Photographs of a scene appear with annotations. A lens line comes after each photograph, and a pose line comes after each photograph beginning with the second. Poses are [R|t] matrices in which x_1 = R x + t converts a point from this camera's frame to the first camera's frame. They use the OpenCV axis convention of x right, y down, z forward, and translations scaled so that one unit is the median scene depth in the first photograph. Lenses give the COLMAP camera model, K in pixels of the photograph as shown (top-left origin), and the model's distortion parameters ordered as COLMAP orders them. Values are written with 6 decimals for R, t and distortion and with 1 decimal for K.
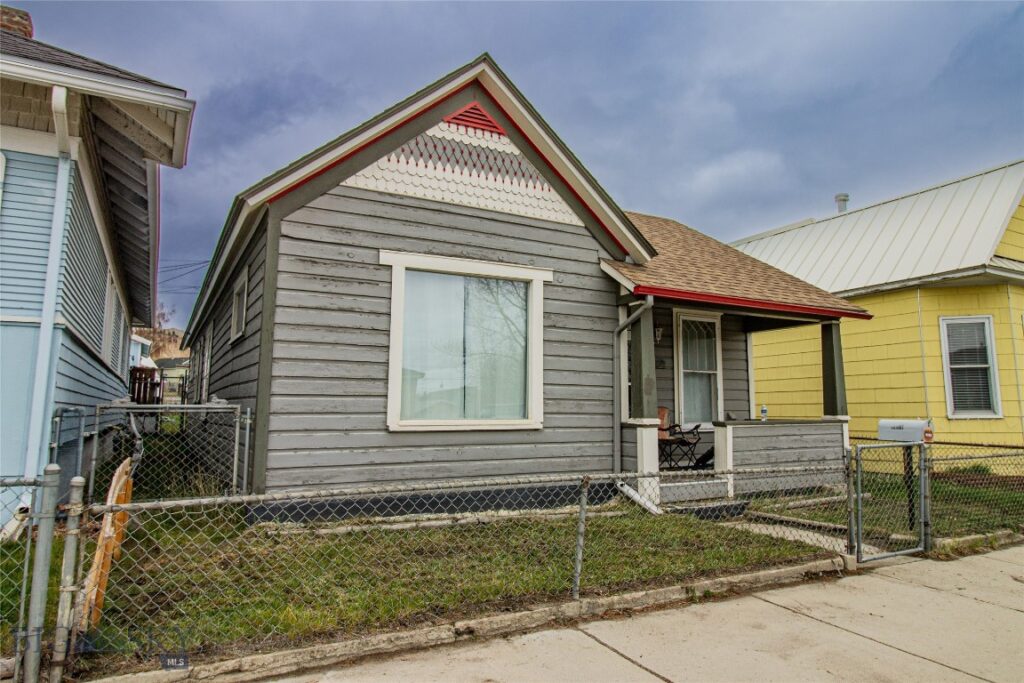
lens RADIAL K [[654.6, 0, 507.4], [0, 654.6, 338.8], [0, 0, 1]] dist [0.002625, -0.007646]
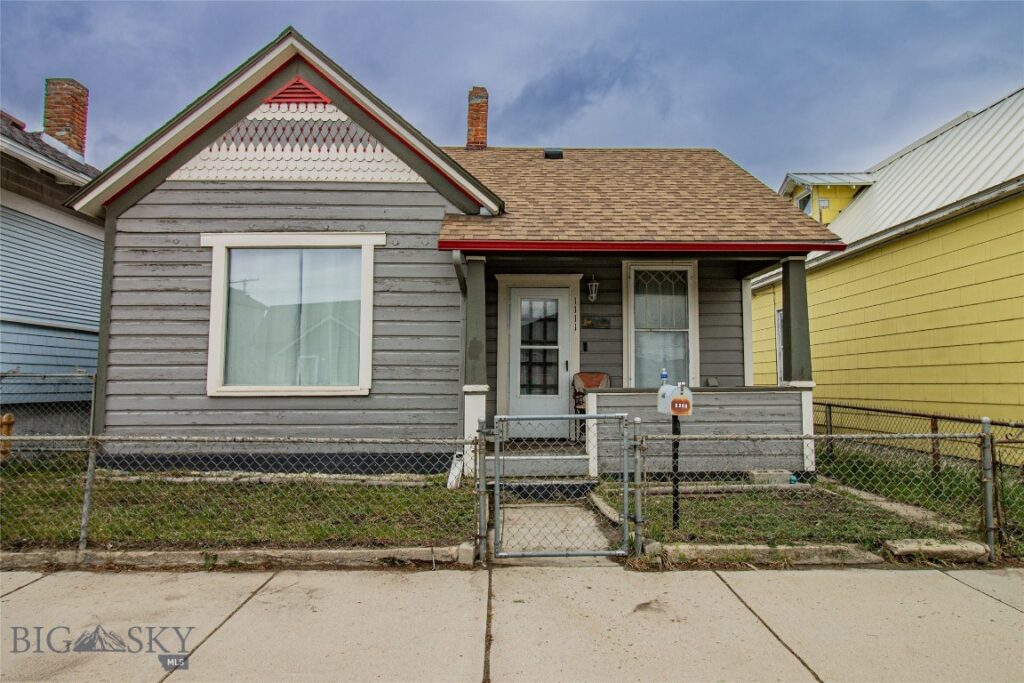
lens RADIAL K [[654.6, 0, 510.4], [0, 654.6, 341.4], [0, 0, 1]] dist [0.002625, -0.007646]
pose [[0.888000, -0.032208, -0.458714, 0.720996], [0.054764, 0.997852, 0.035951, 0.032954], [0.456571, -0.057045, 0.887856, 0.225748]]
